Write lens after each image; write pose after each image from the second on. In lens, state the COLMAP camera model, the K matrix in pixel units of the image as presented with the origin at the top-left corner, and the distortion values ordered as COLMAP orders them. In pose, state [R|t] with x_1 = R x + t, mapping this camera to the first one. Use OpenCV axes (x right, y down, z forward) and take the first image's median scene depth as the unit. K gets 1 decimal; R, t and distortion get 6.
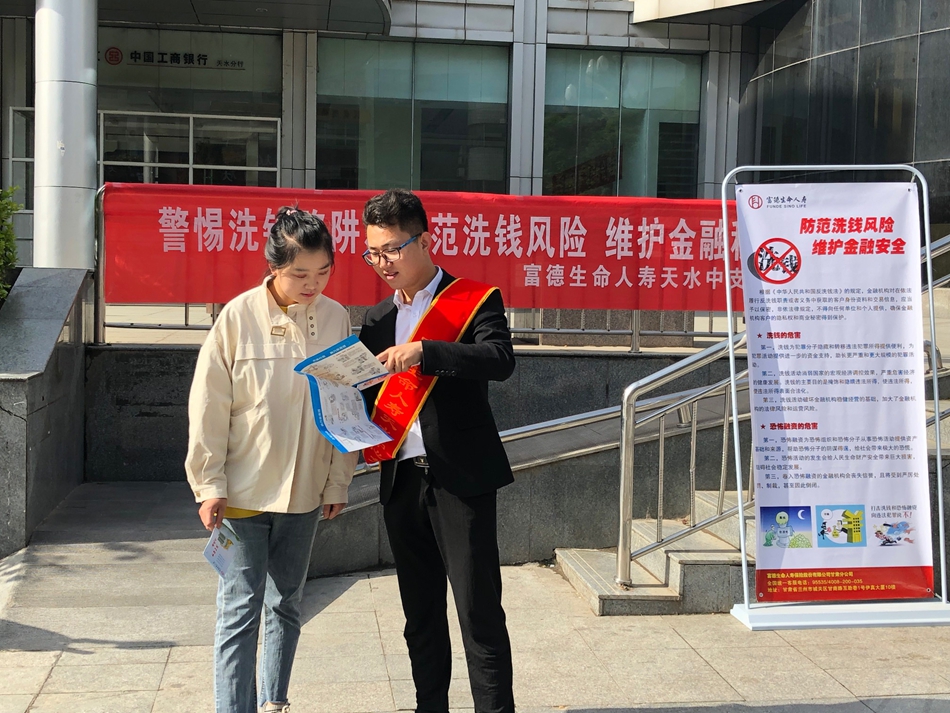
lens RADIAL K [[1306.8, 0, 474.2], [0, 1306.8, 352.7], [0, 0, 1]] dist [0.080844, 0.000000]
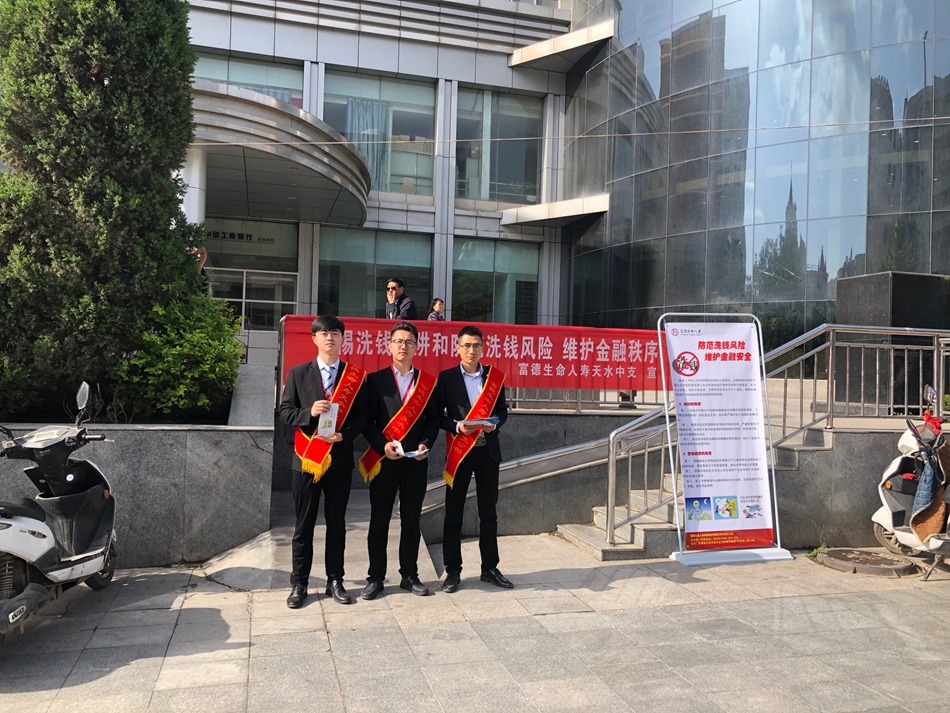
lens RADIAL K [[776.9, 0, 480.3], [0, 776.9, 360.5], [0, 0, 1]] dist [0.057803, -0.026782]
pose [[0.988855, 0.007854, 0.148673, -0.200489], [0.001953, 0.997837, -0.065705, -0.002453], [-0.148867, 0.065263, 0.986701, -0.038966]]
